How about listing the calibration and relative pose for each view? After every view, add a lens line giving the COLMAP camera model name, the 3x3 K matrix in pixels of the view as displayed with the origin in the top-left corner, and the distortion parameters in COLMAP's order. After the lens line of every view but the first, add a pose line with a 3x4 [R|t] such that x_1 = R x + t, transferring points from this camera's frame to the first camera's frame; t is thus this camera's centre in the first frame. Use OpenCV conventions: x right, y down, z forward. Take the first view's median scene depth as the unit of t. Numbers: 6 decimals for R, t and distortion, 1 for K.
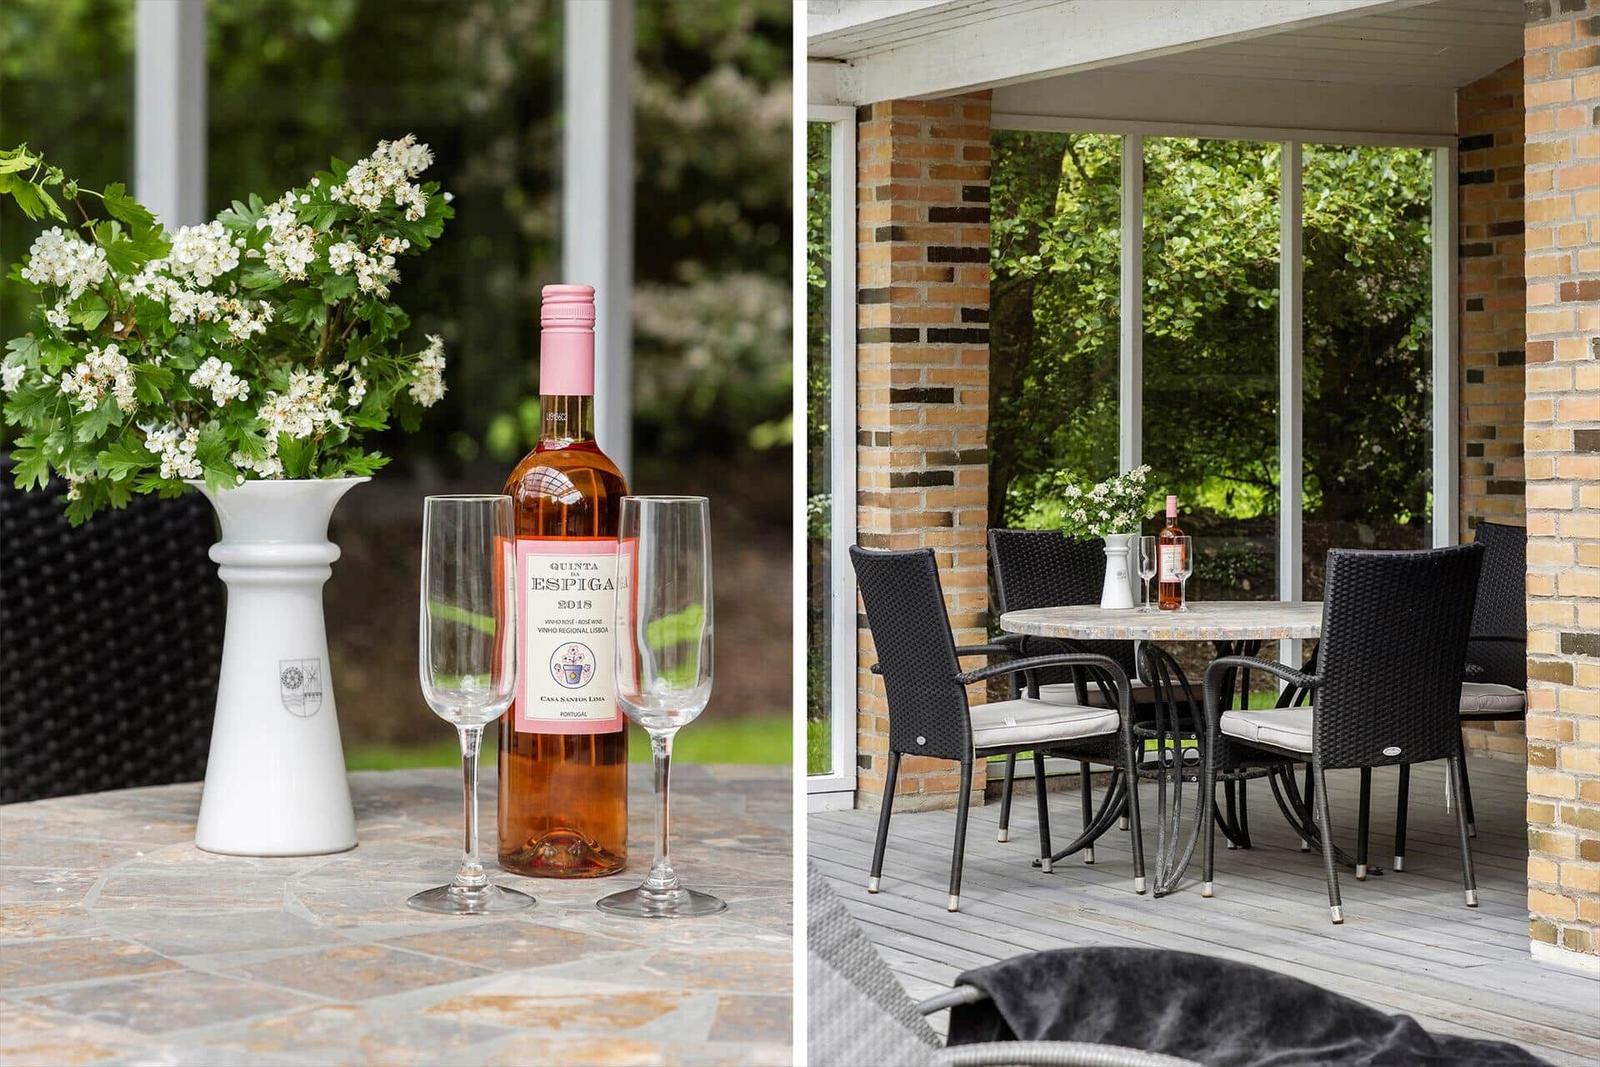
lens RADIAL K [[3219.8, 0, 799.7], [0, 3219.8, 533.2], [0, 0, 1]] dist [0.005669, 0.238319]
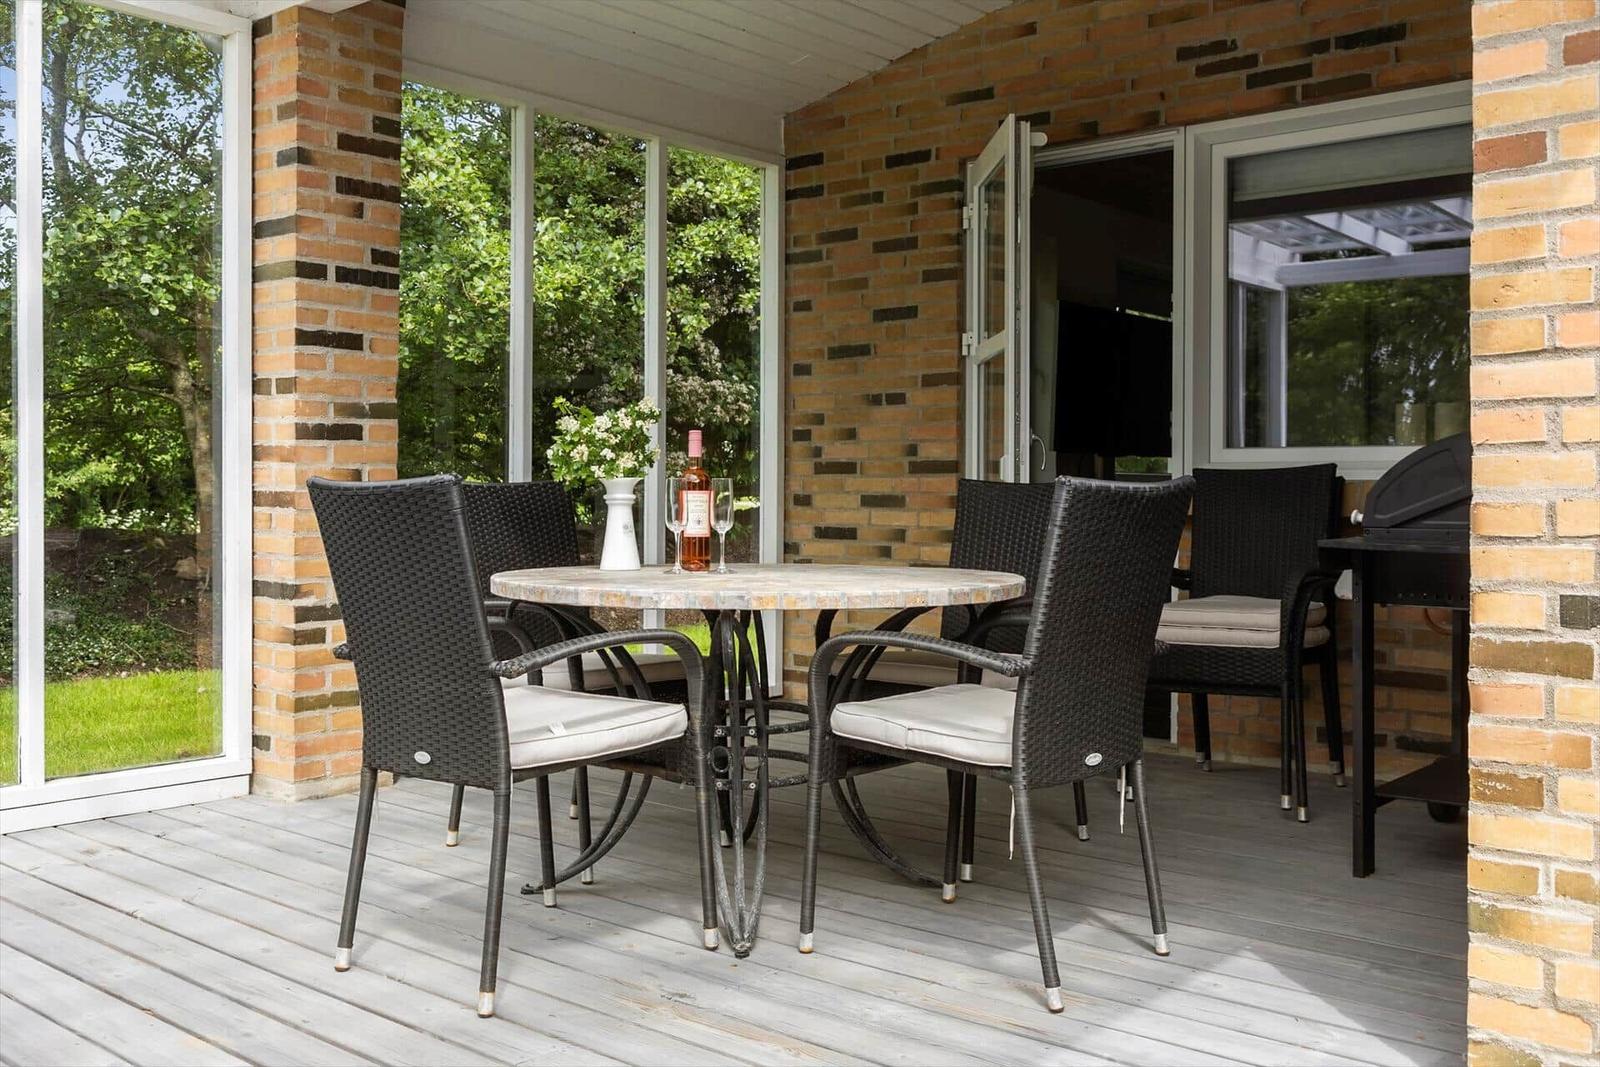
lens RADIAL K [[1884.8, 0, 801.0], [0, 1884.8, 579.1], [0, 0, 1]] dist [-0.025911, 0.019758]
pose [[0.940476, -0.002004, 0.339854, -0.017424], [-0.004934, 0.999797, 0.019550, 0.013747], [-0.339824, -0.020063, 0.940275, 0.454443]]
